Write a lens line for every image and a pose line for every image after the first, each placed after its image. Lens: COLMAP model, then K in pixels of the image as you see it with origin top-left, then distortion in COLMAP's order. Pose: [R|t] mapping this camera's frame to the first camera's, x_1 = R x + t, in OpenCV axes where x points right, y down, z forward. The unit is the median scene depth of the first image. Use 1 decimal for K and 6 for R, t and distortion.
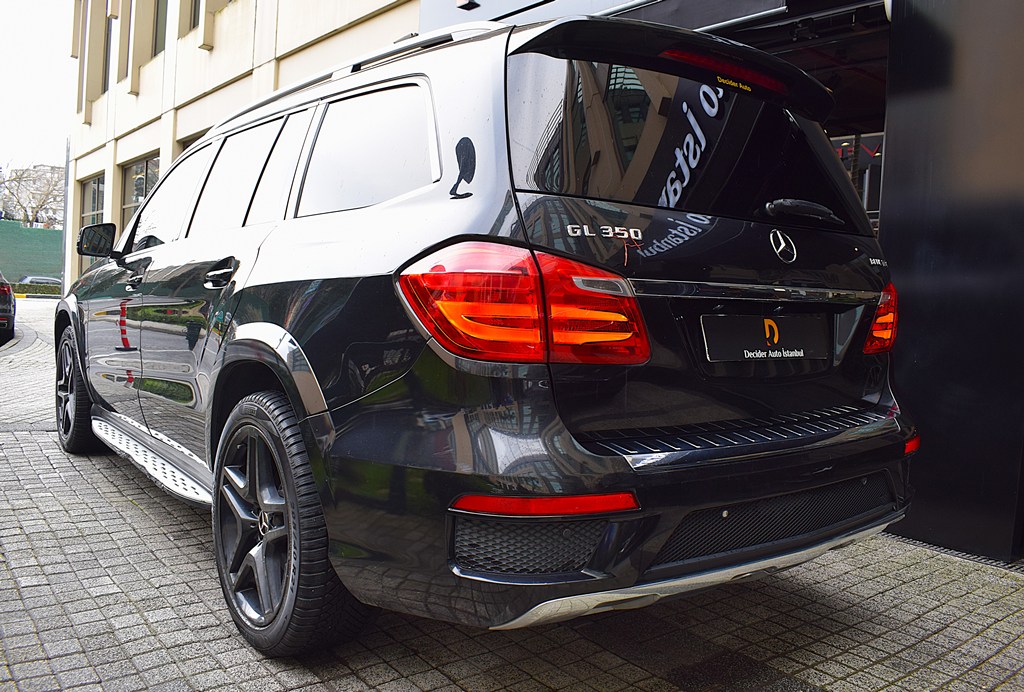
lens RADIAL K [[811.3, 0, 523.8], [0, 811.3, 342.9], [0, 0, 1]] dist [-0.088131, 0.006578]
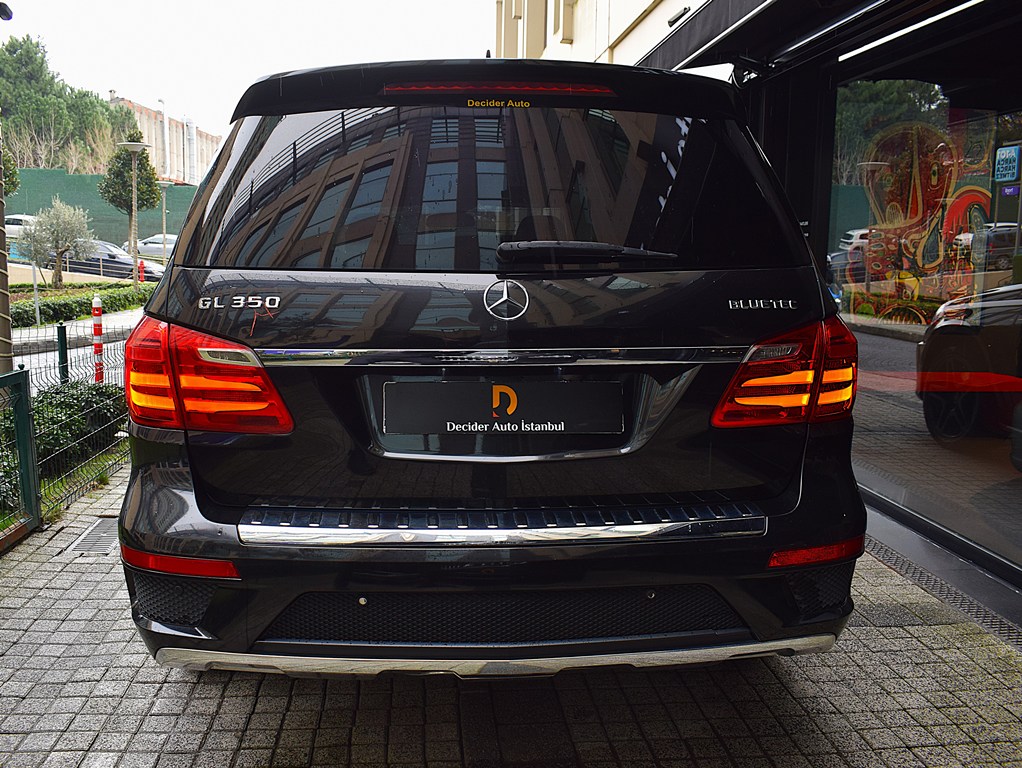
lens RADIAL K [[806.8, 0, 511.0], [0, 806.8, 384.0], [0, 0, 1]] dist [-0.061774, 0.000551]
pose [[0.838503, 0.026301, -0.544262, 0.913444], [-0.010483, 0.999428, 0.032146, -0.069183], [0.544797, -0.021249, 0.838299, 0.337452]]
